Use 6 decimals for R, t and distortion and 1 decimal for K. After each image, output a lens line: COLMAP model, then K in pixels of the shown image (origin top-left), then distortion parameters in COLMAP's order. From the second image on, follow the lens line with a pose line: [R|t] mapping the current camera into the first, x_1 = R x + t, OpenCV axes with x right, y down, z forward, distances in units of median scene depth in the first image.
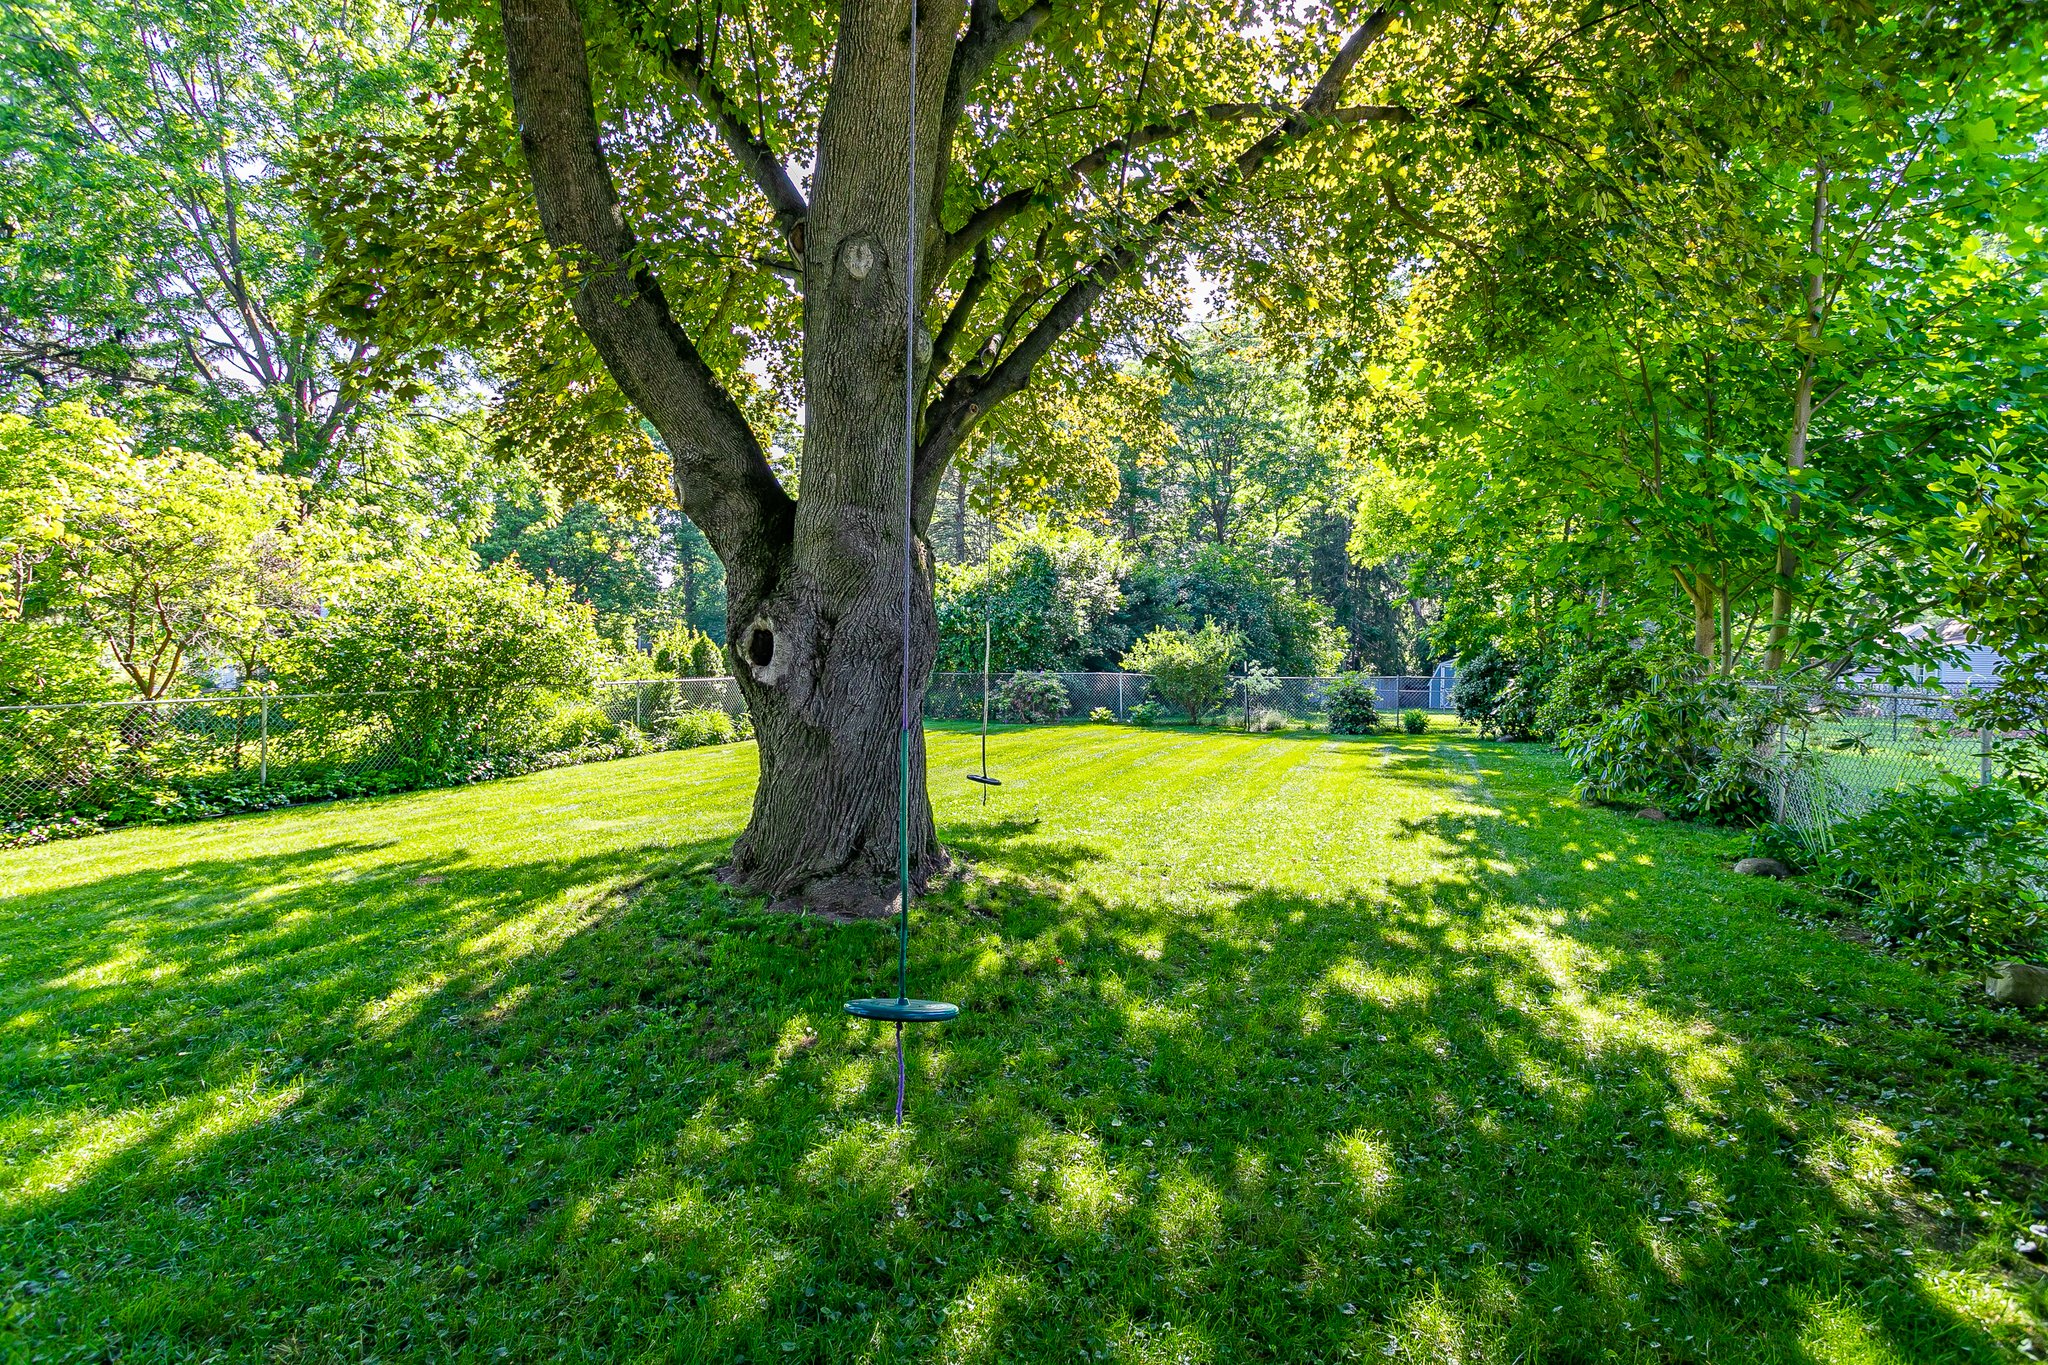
lens RADIAL K [[948.7, 0, 1032.3], [0, 948.7, 682.4], [0, 0, 1]] dist [0.002950, -0.000020]
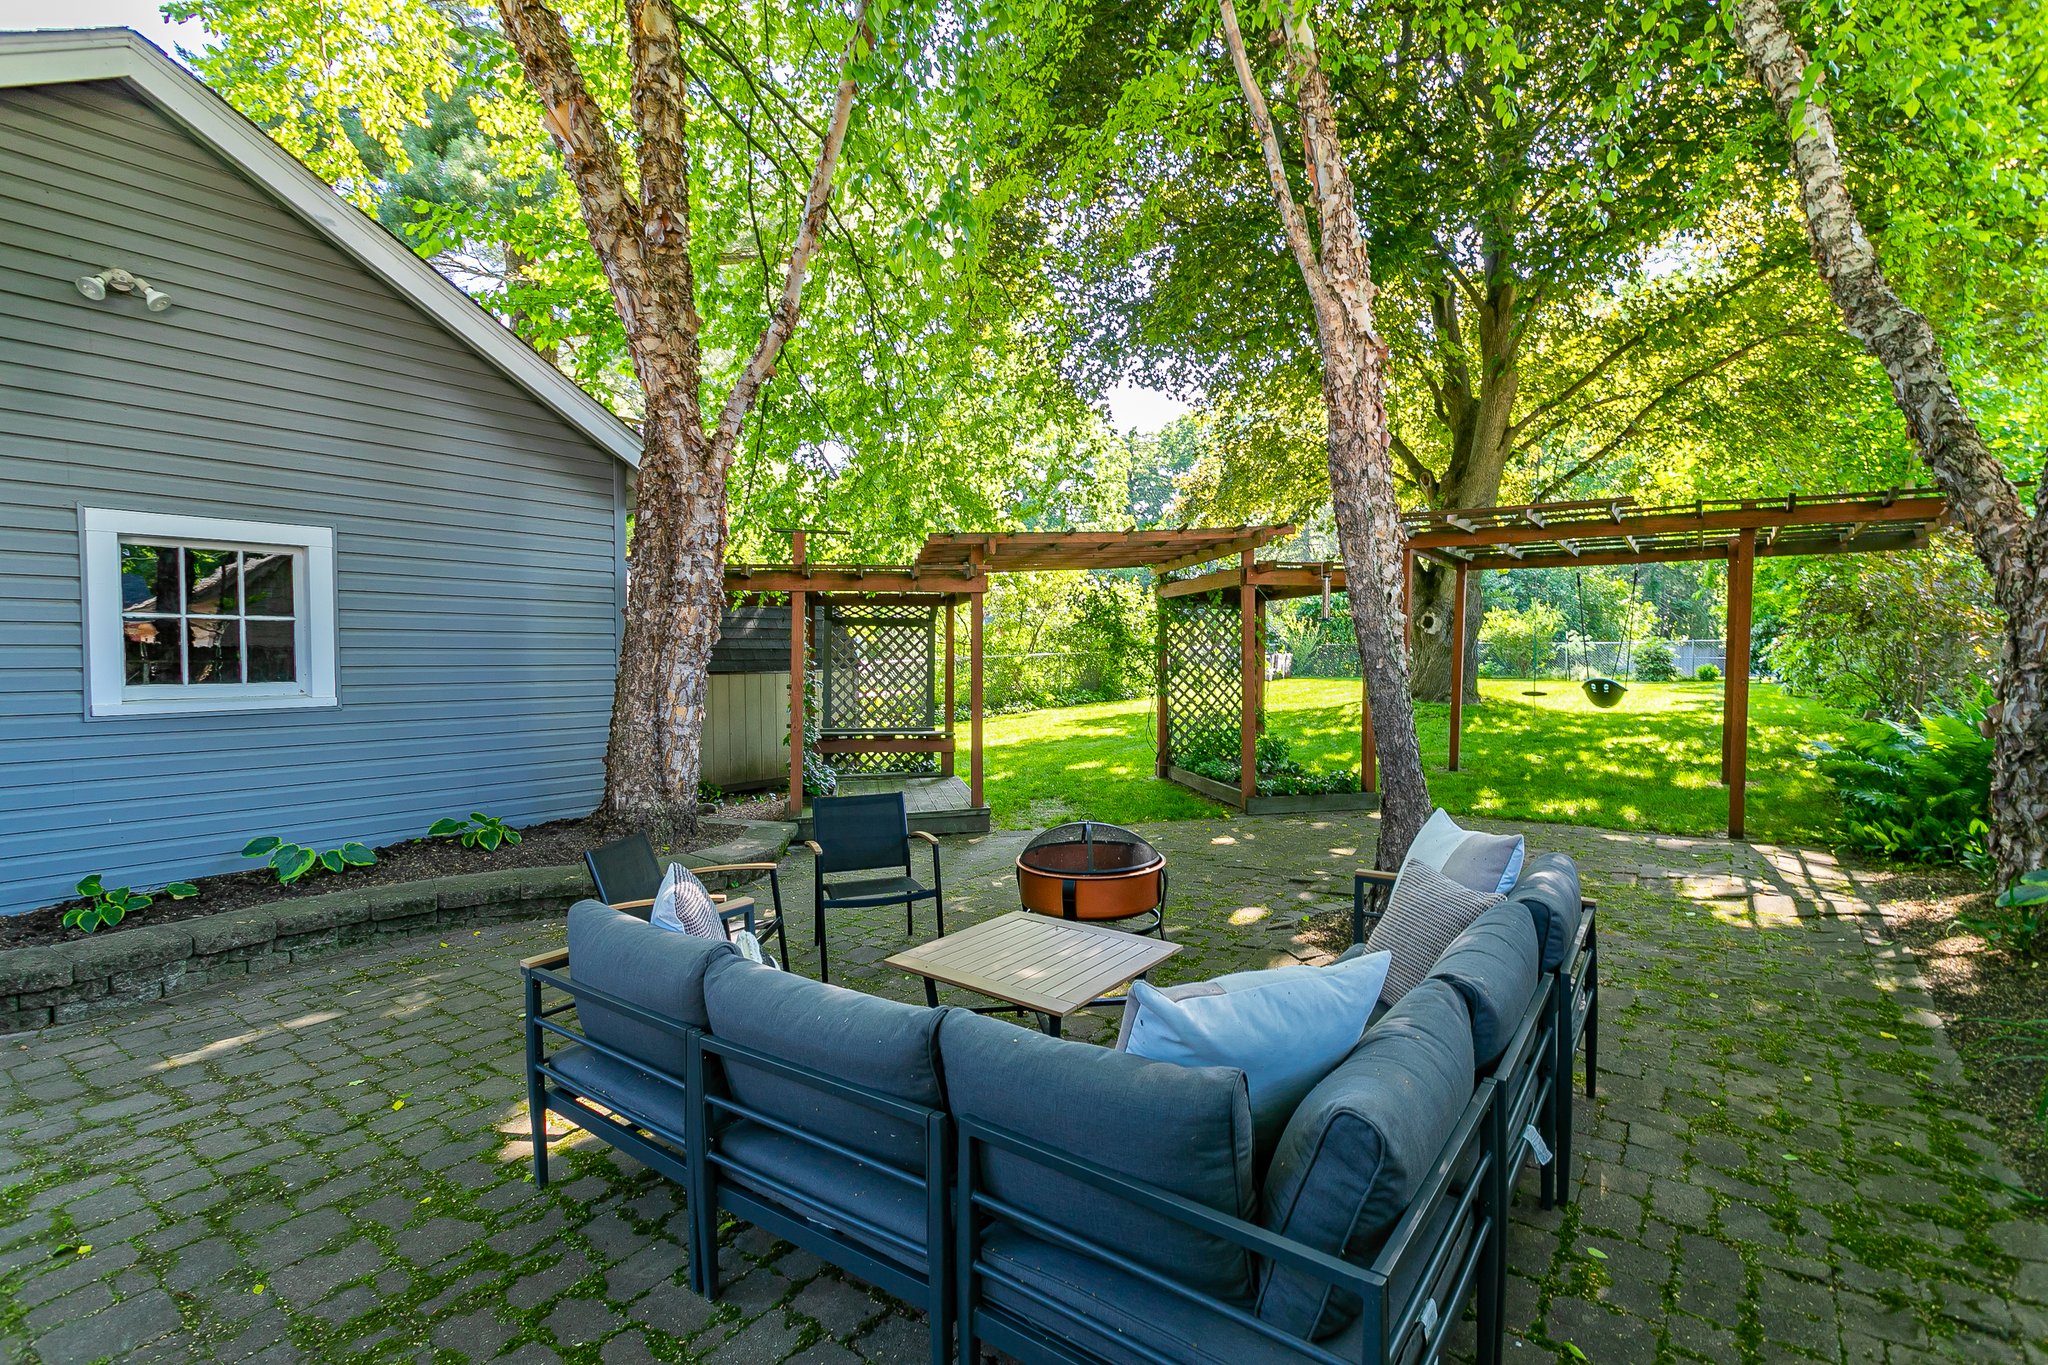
lens RADIAL K [[948.7, 0, 1020.9], [0, 948.7, 676.2], [0, 0, 1]] dist [0.002950, -0.000020]
pose [[0.963349, -0.001395, -0.268247, -0.170745], [0.004844, 0.999914, 0.012196, 0.022455], [0.268207, -0.013048, 0.963273, -0.549859]]
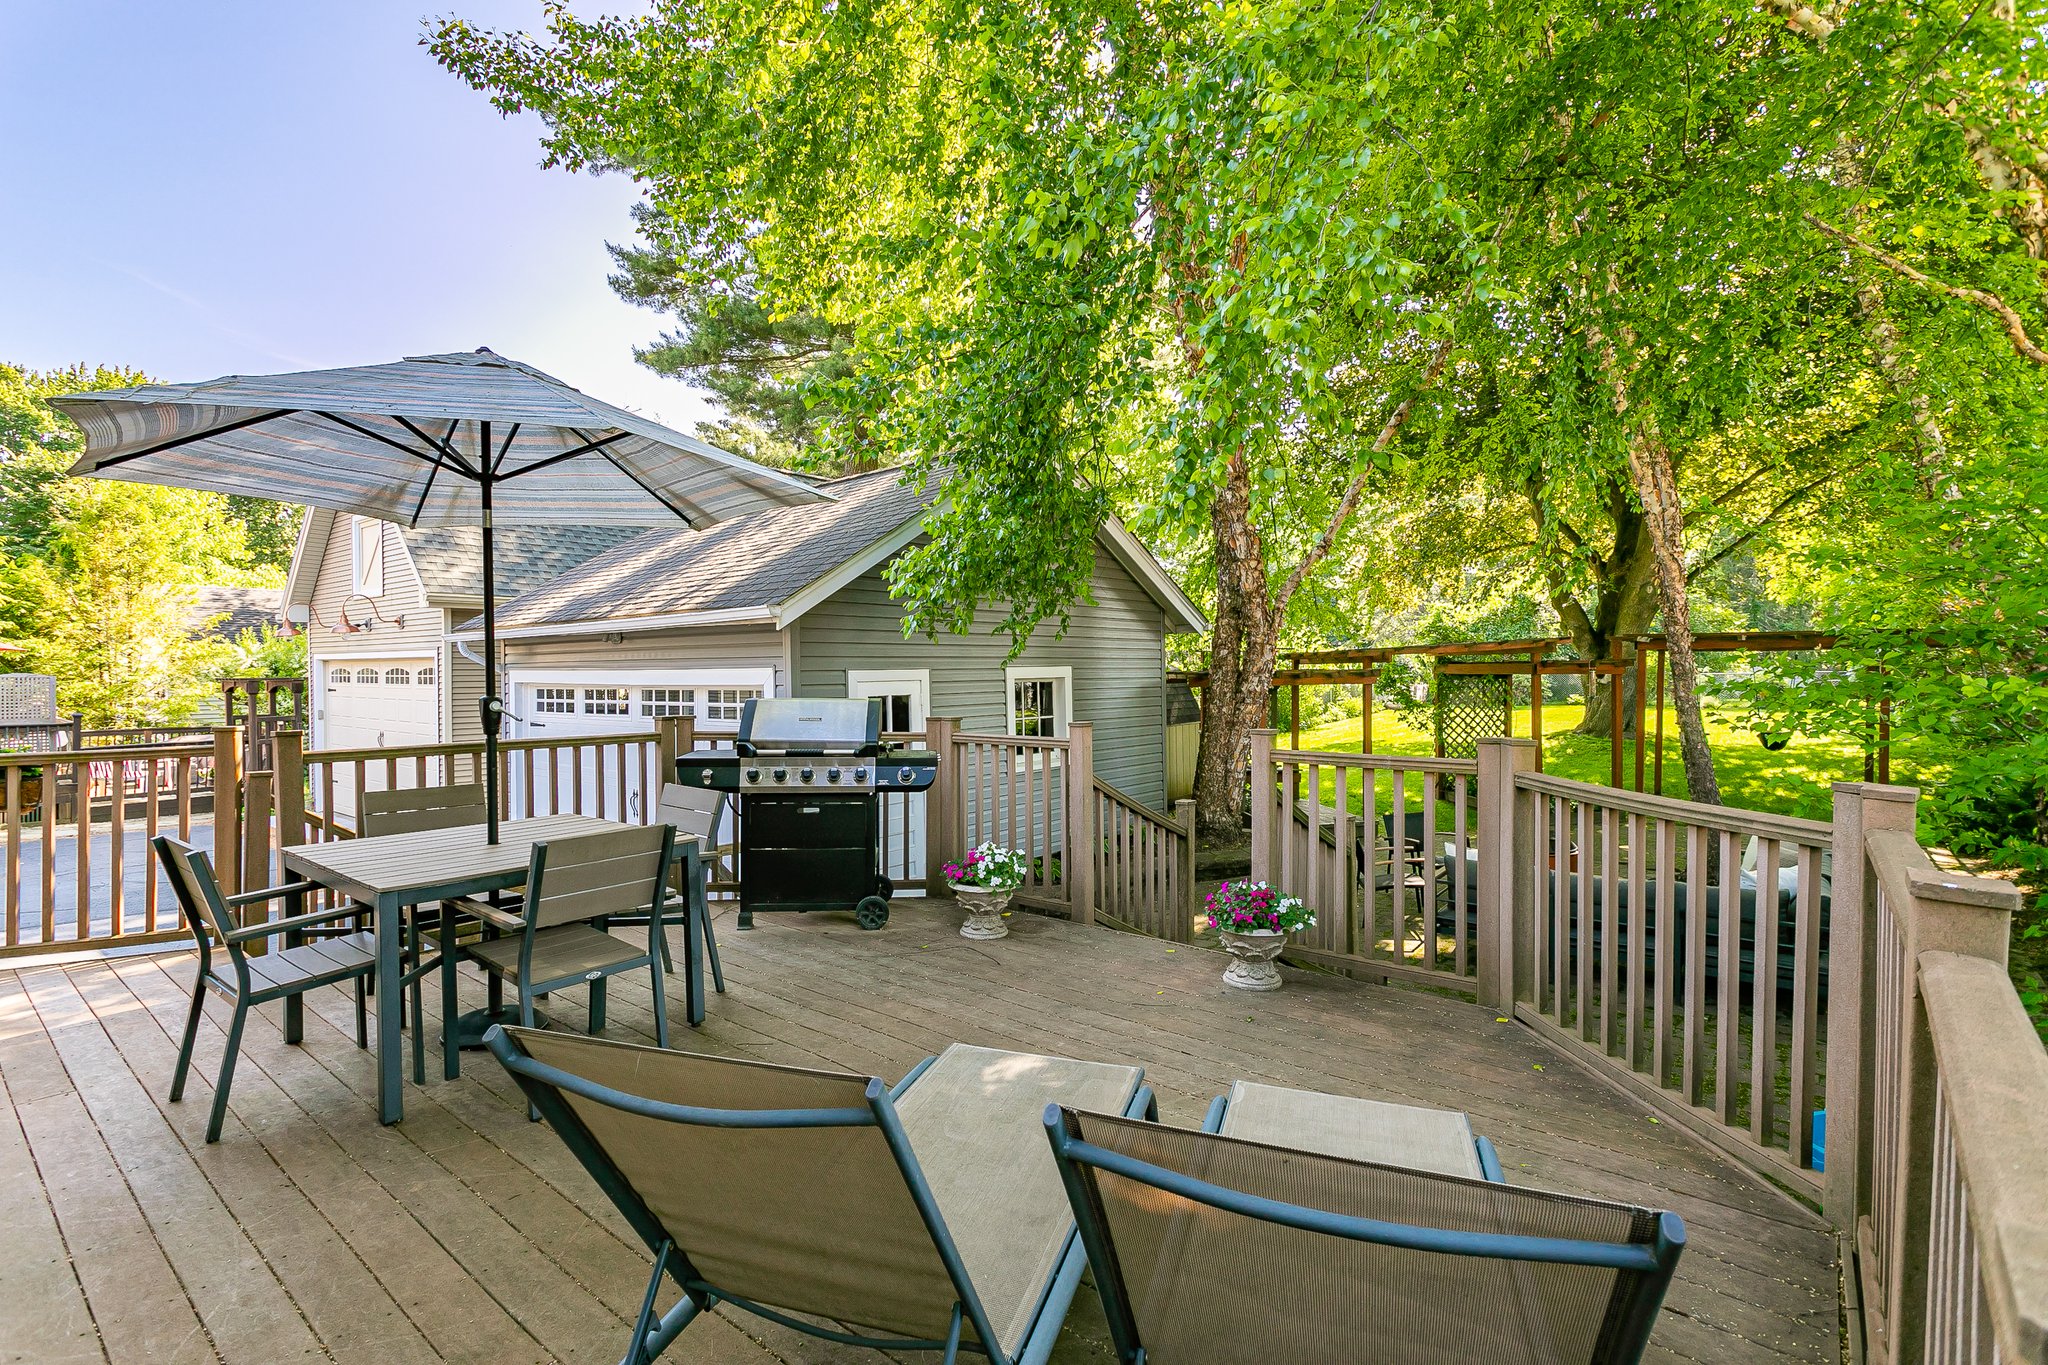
lens RADIAL K [[948.7, 0, 1026.1], [0, 948.7, 676.0], [0, 0, 1]] dist [0.002950, -0.000020]
pose [[0.947414, -0.012601, -0.319763, -0.329494], [0.012777, 0.999917, -0.001548, -0.019970], [0.319756, -0.002619, 0.947496, -0.876526]]
